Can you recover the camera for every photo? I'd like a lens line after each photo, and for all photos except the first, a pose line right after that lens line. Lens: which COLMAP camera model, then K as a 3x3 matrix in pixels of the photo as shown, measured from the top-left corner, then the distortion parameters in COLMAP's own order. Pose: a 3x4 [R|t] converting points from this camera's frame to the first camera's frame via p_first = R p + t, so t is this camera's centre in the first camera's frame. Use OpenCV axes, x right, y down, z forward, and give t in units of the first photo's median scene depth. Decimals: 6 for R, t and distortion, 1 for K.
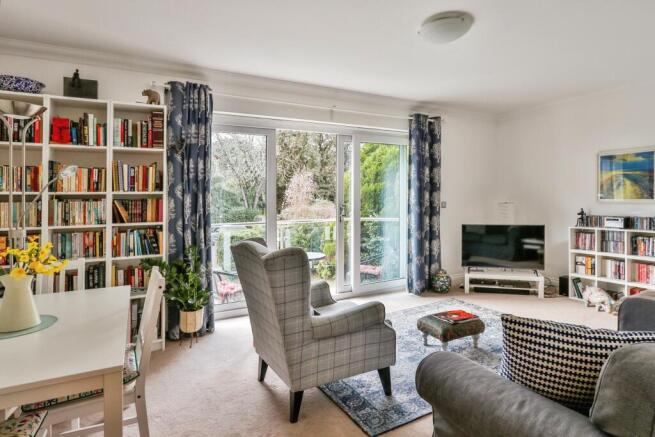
lens RADIAL K [[367.5, 0, 328.2], [0, 367.5, 180.9], [0, 0, 1]] dist [0.001166, 0.000373]
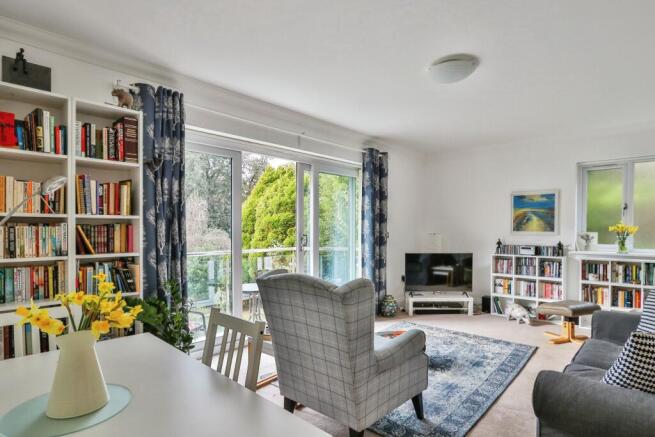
lens RADIAL K [[357.7, 0, 327.5], [0, 357.7, 218.5], [0, 0, 1]] dist [-0.001094, 0.000157]
pose [[0.949105, 0.022710, 0.314141, -0.272586], [-0.028550, 0.999494, 0.014001, 0.010721], [-0.313664, -0.022257, 0.949273, 0.097048]]
